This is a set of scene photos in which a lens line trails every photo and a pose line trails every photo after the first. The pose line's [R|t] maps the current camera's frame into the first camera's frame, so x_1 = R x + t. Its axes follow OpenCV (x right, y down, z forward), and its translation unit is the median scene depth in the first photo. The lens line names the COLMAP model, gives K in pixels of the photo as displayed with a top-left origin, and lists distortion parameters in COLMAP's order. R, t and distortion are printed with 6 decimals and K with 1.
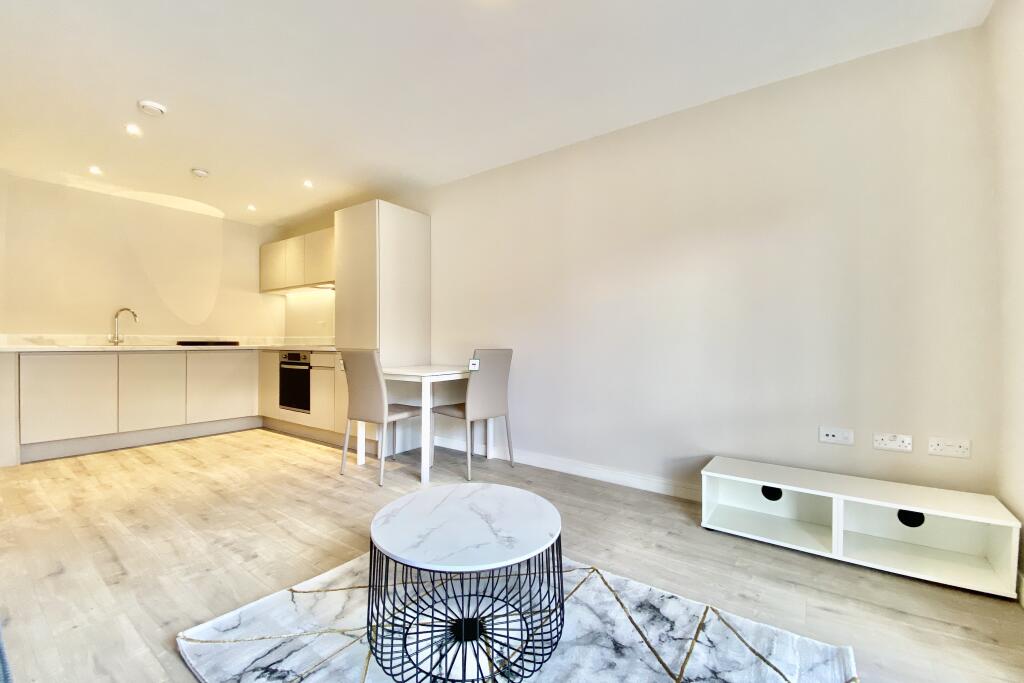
lens RADIAL K [[415.0, 0, 504.3], [0, 415.0, 339.8], [0, 0, 1]] dist [-0.017568, -0.001339]
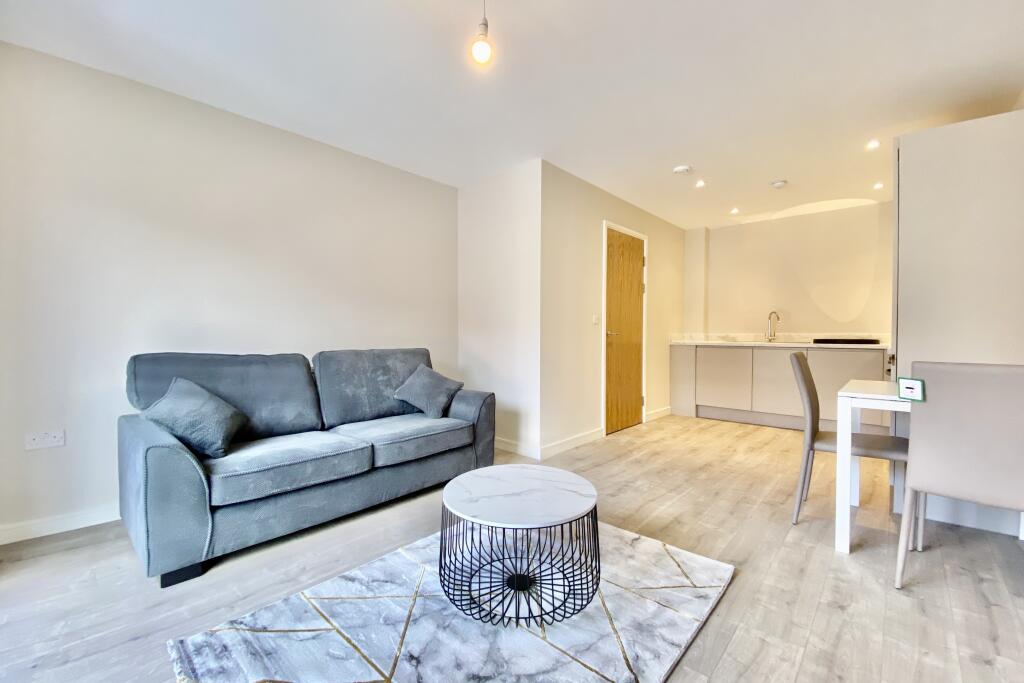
lens RADIAL K [[415.0, 0, 512.4], [0, 415.0, 337.1], [0, 0, 1]] dist [-0.017568, -0.001339]
pose [[-0.109756, 0.007239, -0.993932, 0.626389], [-0.000889, 0.999972, 0.007381, -0.015853], [0.993958, 0.001694, -0.109747, 0.621138]]
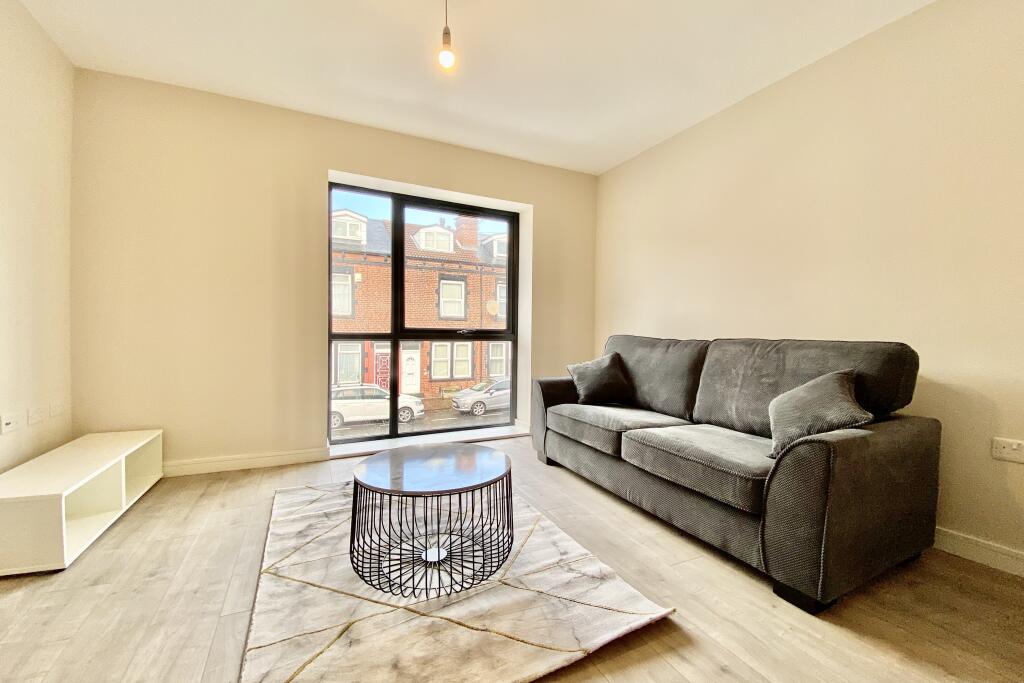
lens RADIAL K [[415.0, 0, 512.3], [0, 415.0, 345.0], [0, 0, 1]] dist [-0.017568, -0.001339]
pose [[-0.883065, -0.026703, 0.468491, -0.473898], [-0.012779, 0.999378, 0.032875, 0.020681], [-0.469077, 0.023044, -0.882857, 1.092476]]
